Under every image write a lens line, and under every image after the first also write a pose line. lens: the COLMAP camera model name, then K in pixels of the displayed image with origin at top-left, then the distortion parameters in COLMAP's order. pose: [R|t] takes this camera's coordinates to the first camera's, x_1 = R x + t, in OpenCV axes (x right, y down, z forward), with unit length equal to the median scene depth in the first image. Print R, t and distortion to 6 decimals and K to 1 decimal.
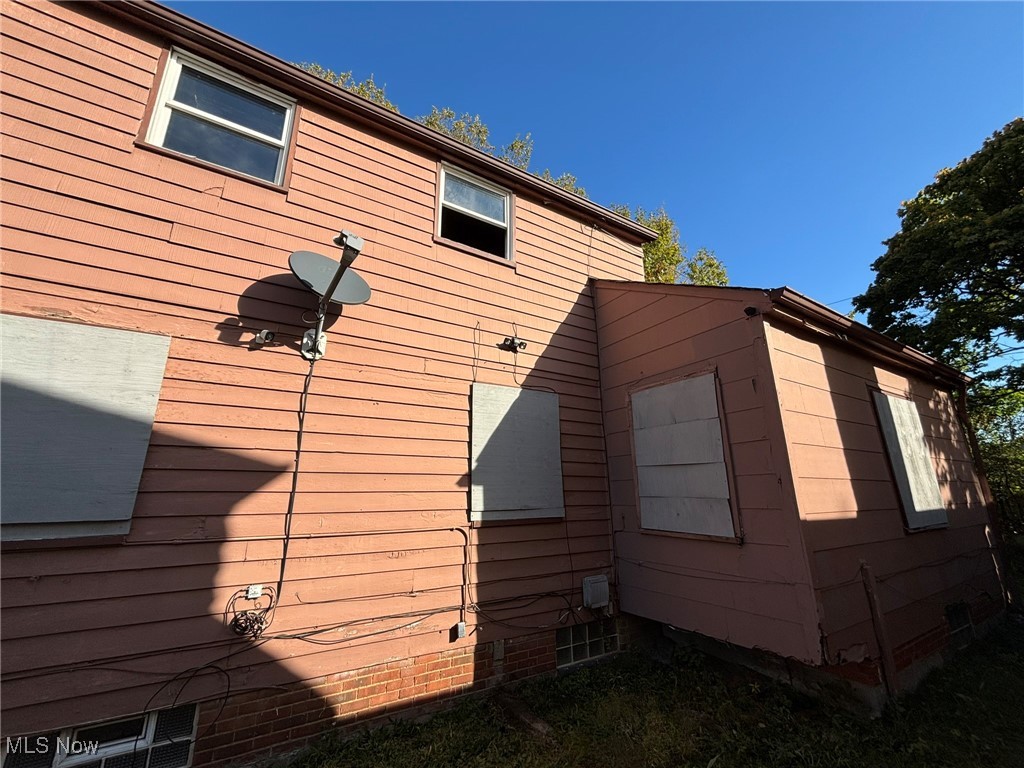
lens RADIAL K [[415.7, 0, 515.7], [0, 415.7, 378.5], [0, 0, 1]] dist [-0.000465, 0.000071]
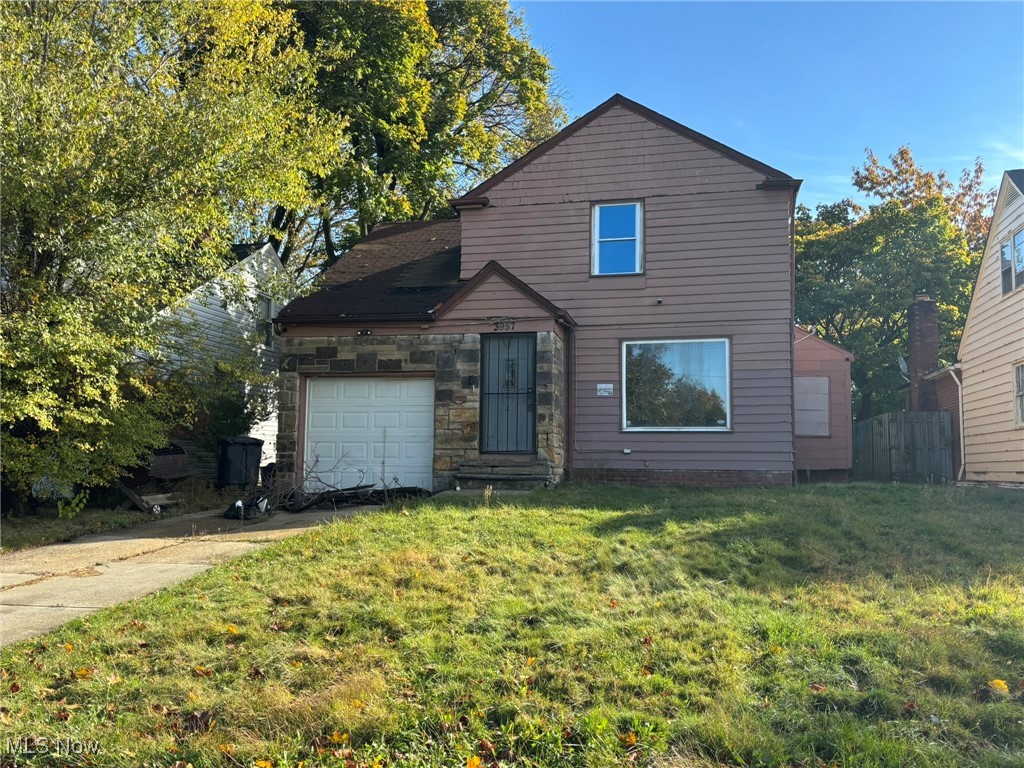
lens RADIAL K [[853.4, 0, 509.2], [0, 853.4, 387.2], [0, 0, 1]] dist [0.009509, 0.000550]
pose [[0.707088, 0.086477, 0.701818, -5.065616], [-0.214216, 0.972053, 0.096049, -0.039287], [-0.673898, -0.218256, 0.705851, -1.570055]]
